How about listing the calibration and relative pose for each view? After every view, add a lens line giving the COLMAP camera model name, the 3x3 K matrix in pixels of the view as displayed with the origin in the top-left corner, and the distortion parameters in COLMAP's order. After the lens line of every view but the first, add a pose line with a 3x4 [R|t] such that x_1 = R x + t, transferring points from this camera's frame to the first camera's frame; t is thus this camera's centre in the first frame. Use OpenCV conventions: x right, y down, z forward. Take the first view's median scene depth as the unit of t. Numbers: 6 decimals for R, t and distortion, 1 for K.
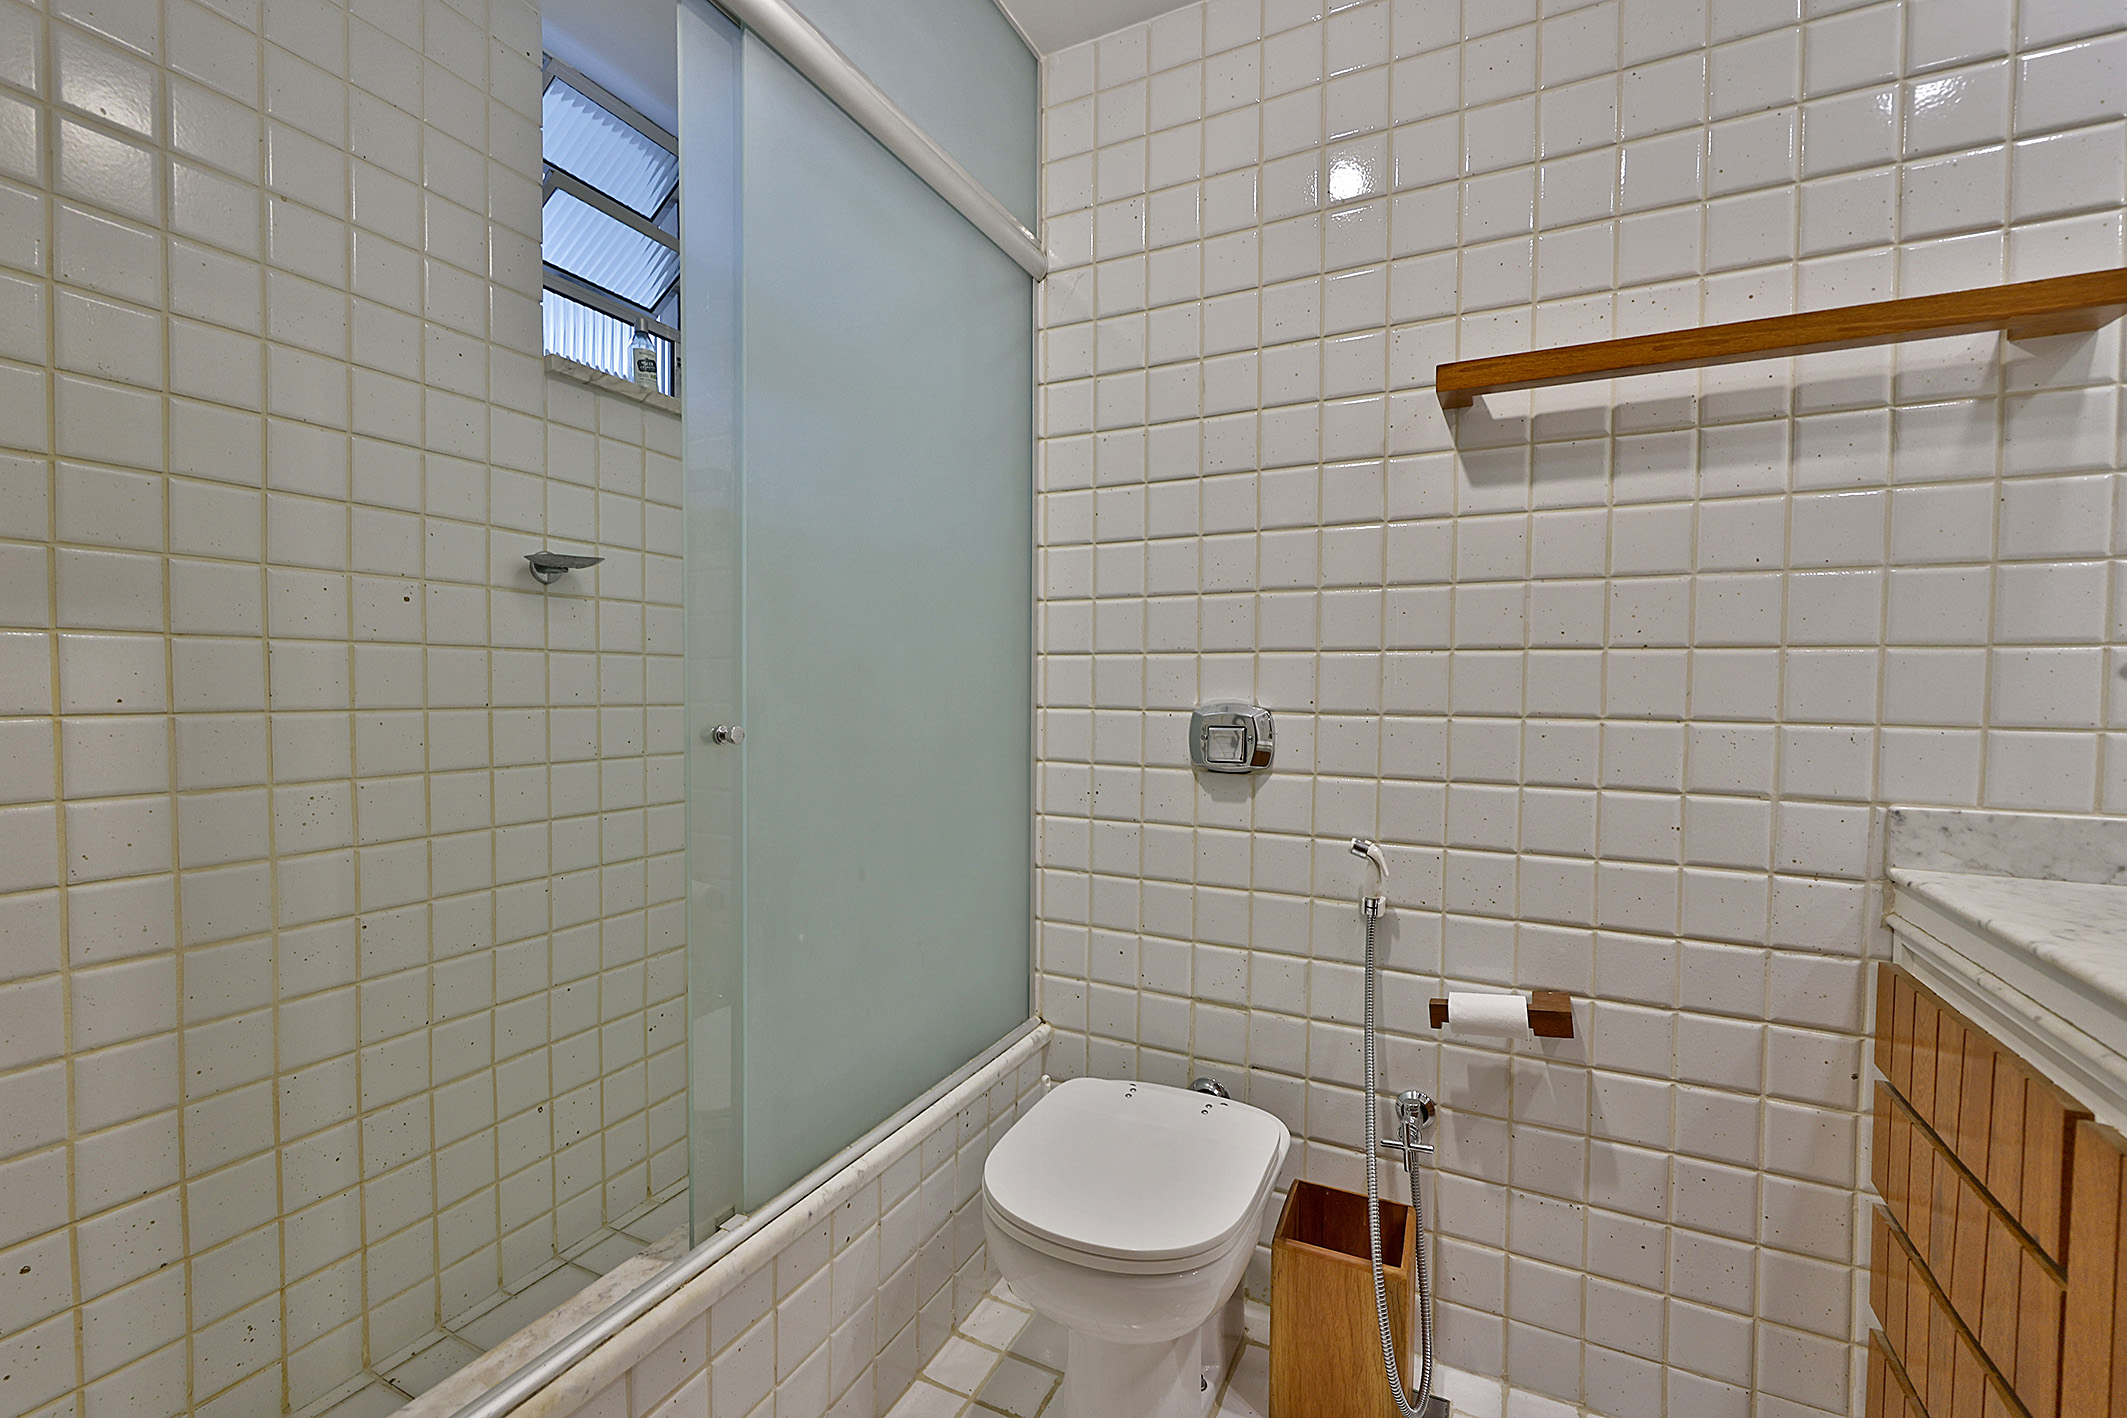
lens RADIAL K [[906.6, 0, 1062.4], [0, 906.6, 707.6], [0, 0, 1]] dist [0.001192, -0.000030]
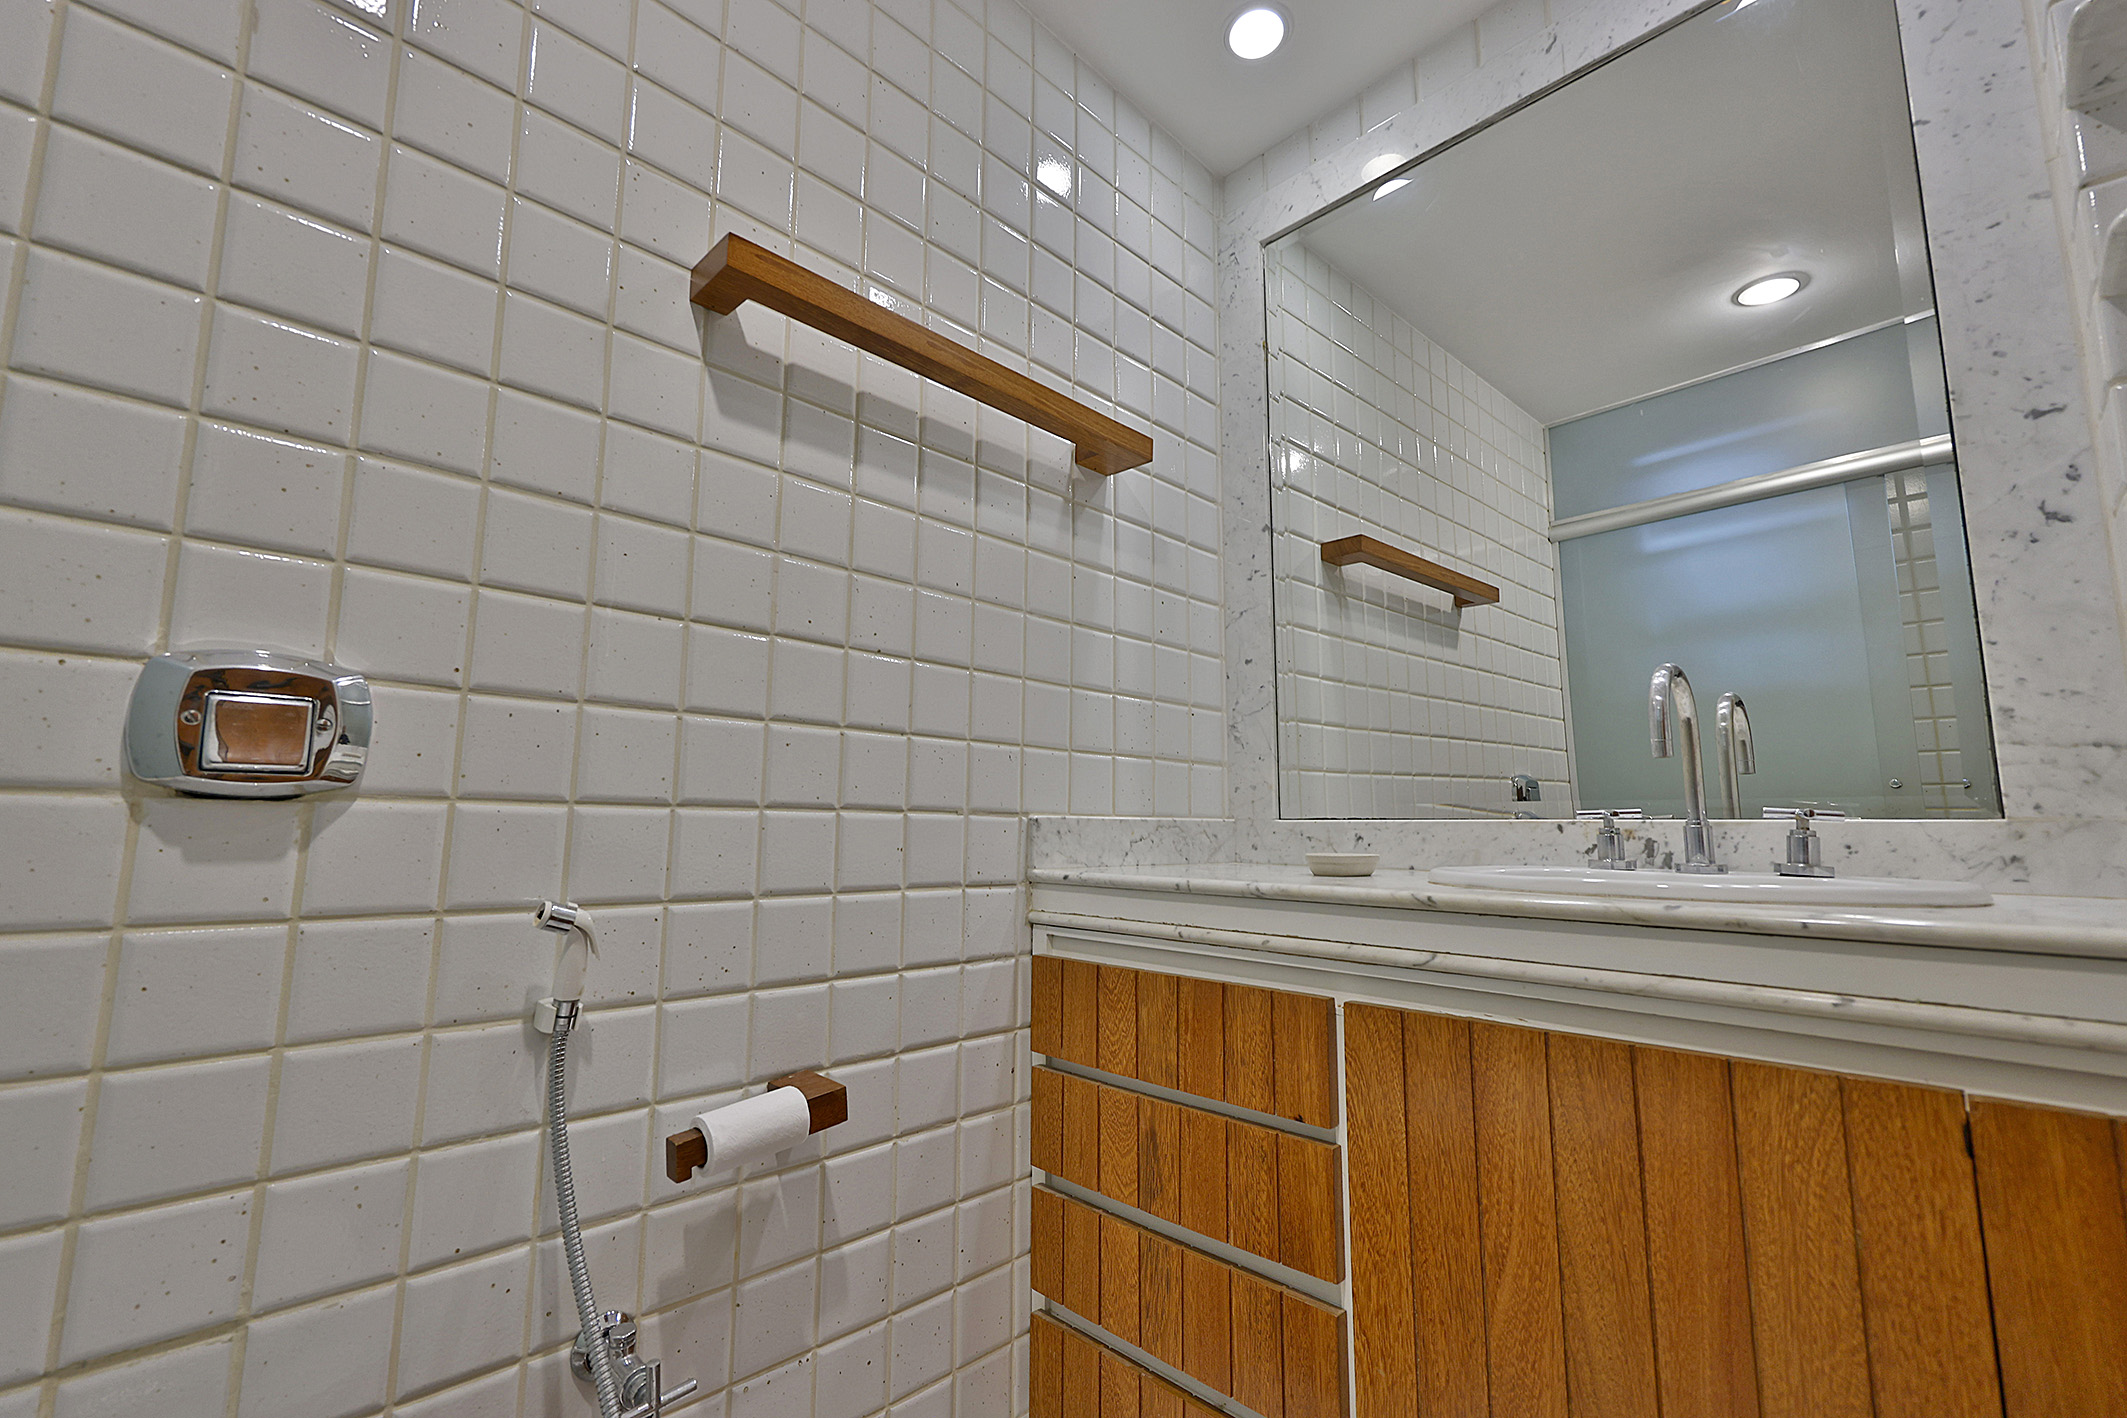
lens RADIAL K [[906.6, 0, 1062.4], [0, 906.6, 707.6], [0, 0, 1]] dist [0.001192, -0.000030]
pose [[0.305640, 0.119354, 0.944637, -0.156302], [0.015010, 0.991385, -0.130118, 0.107403], [-0.952029, 0.053948, 0.301216, 0.530302]]
